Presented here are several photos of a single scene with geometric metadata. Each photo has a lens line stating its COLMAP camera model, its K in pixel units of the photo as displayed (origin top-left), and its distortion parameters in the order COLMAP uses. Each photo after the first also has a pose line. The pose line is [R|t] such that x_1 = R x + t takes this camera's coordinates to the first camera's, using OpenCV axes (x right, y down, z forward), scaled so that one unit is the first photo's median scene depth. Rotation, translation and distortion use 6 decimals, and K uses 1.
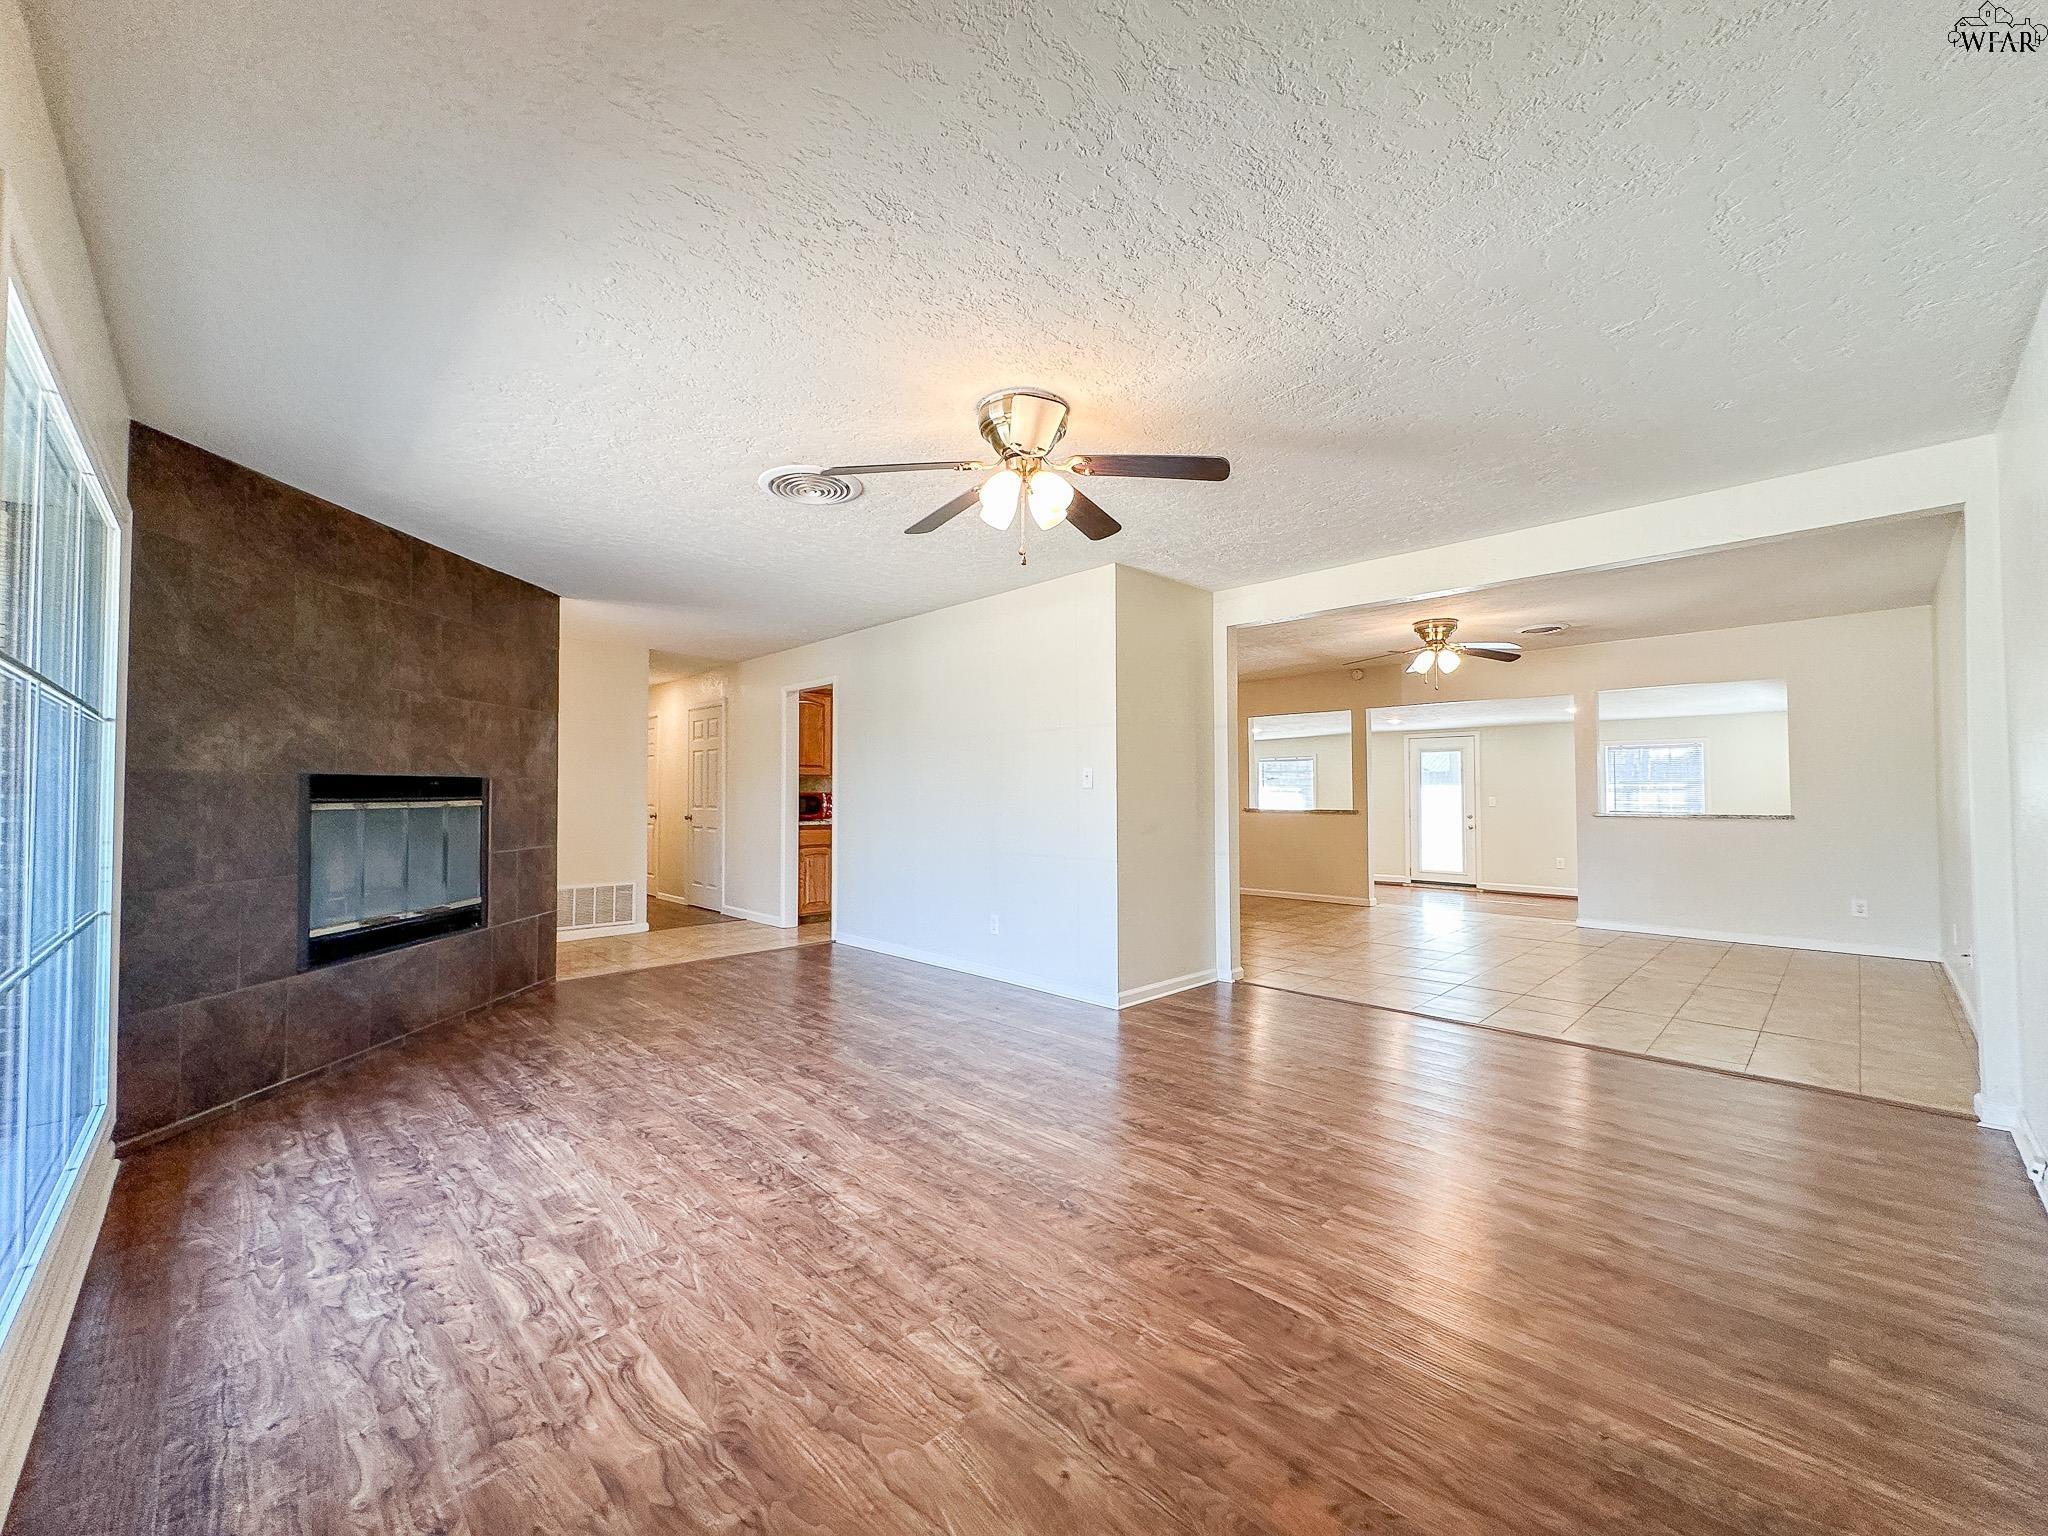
lens RADIAL K [[821.1, 0, 1009.6], [0, 821.1, 776.5], [0, 0, 1]] dist [-0.002453, 0.000650]
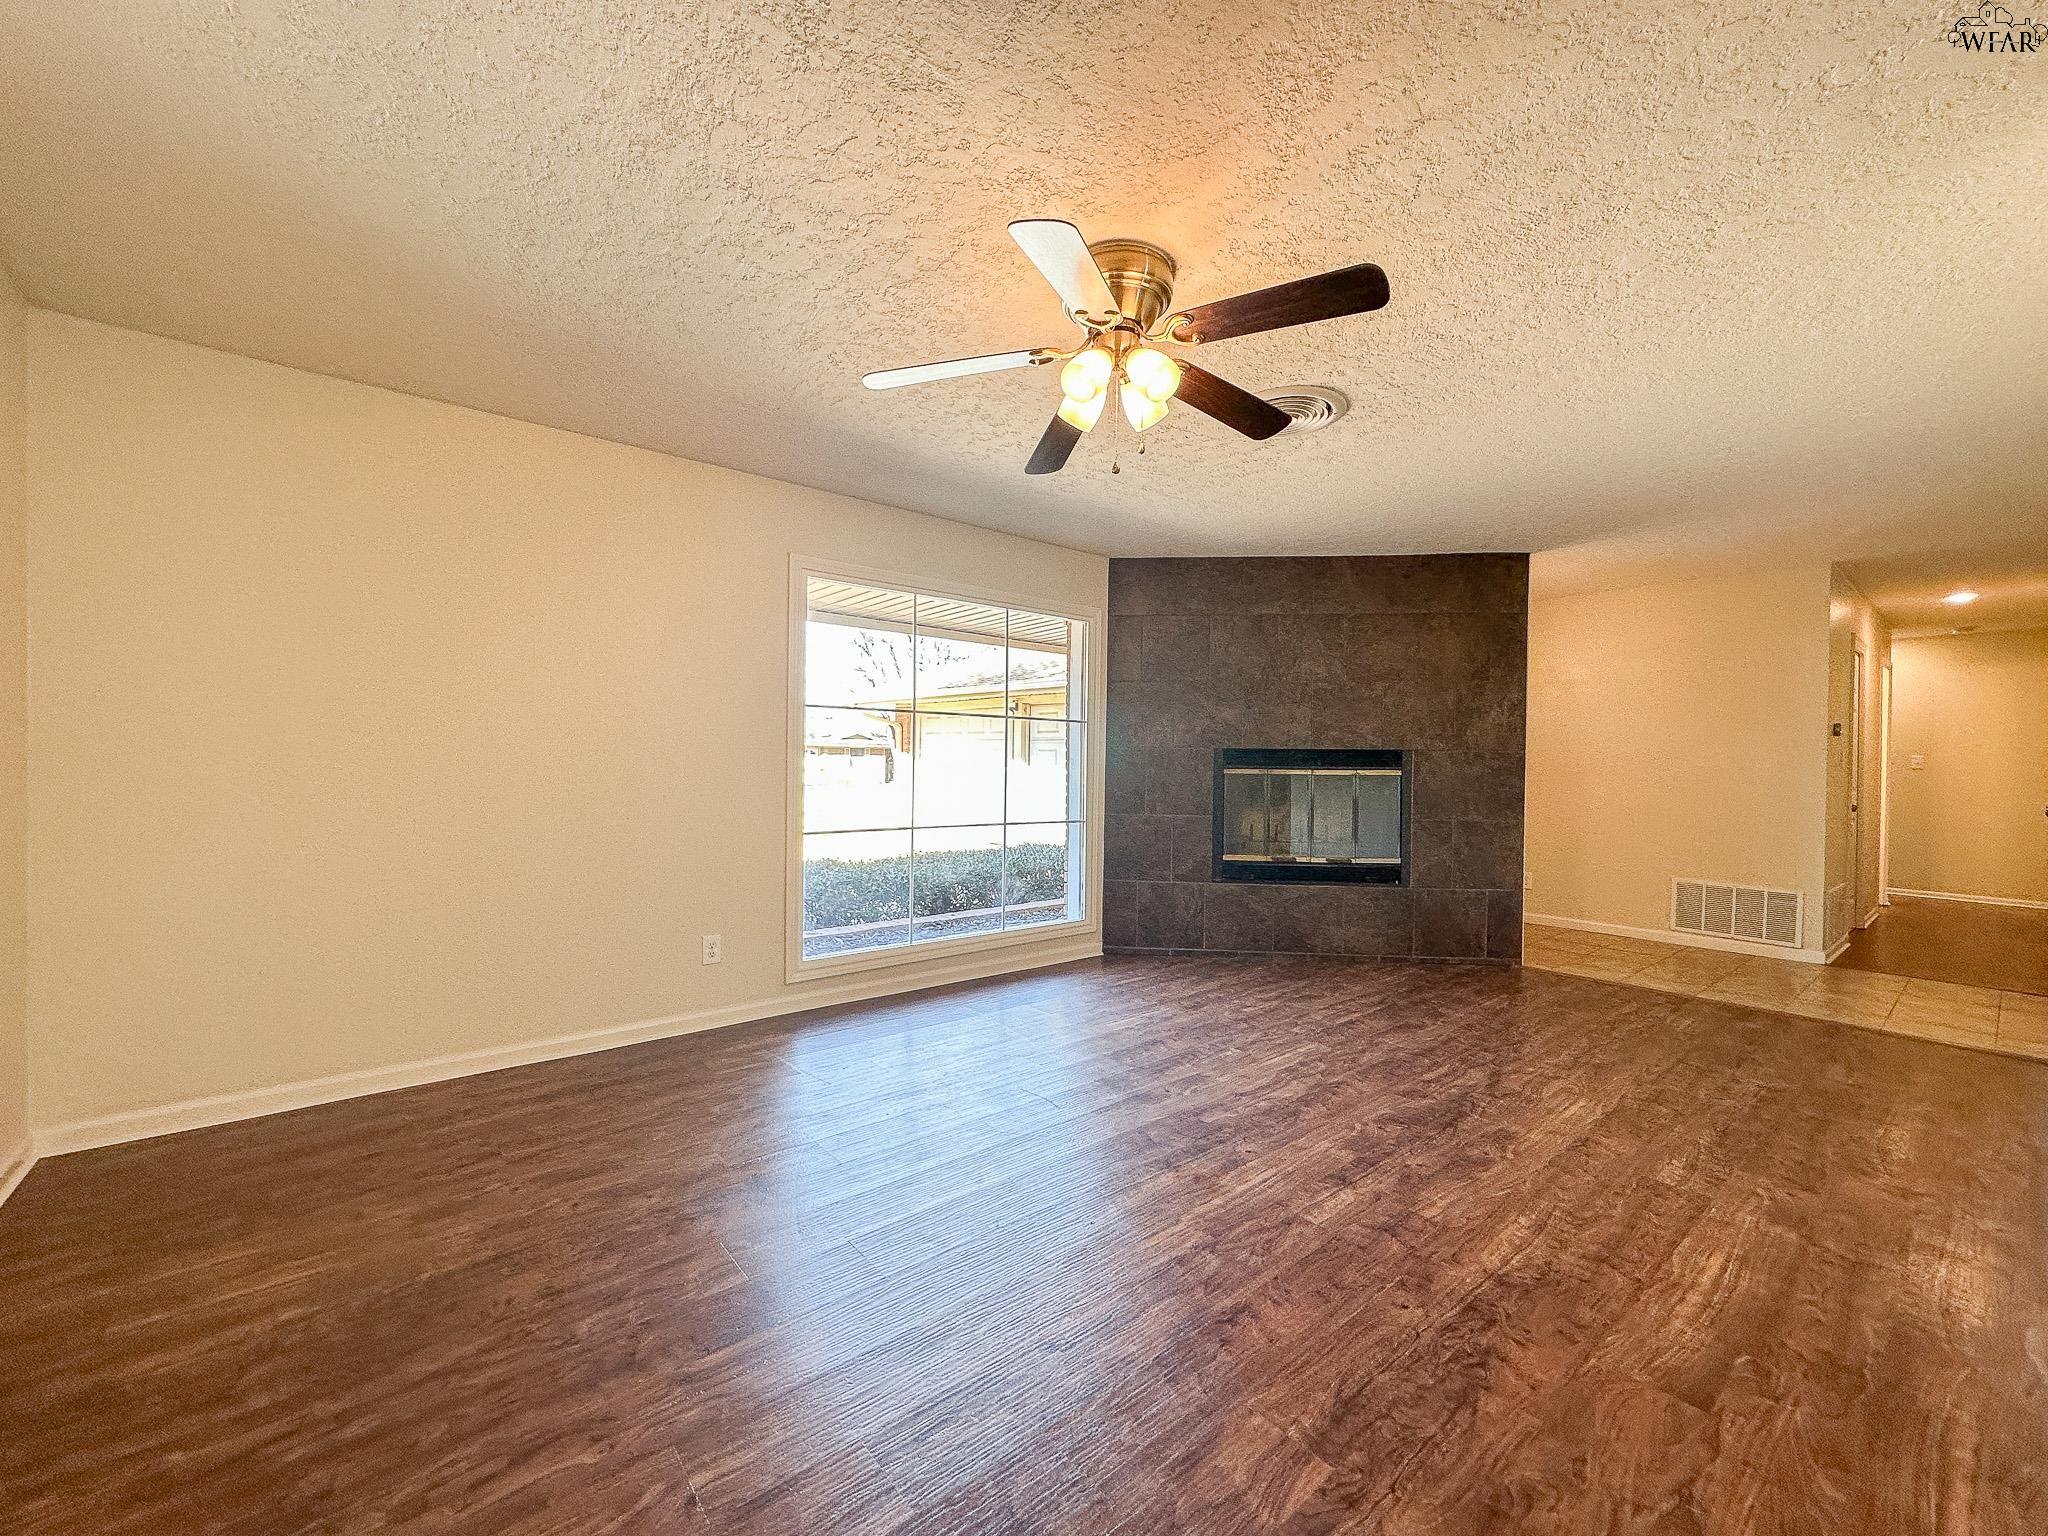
lens RADIAL K [[821.1, 0, 1017.9], [0, 821.1, 759.4], [0, 0, 1]] dist [-0.002453, 0.000650]
pose [[-0.083656, -0.000445, -0.996495, 0.646142], [0.007121, 0.999974, -0.001044, 0.016121], [0.996469, -0.007183, -0.083651, 0.762238]]
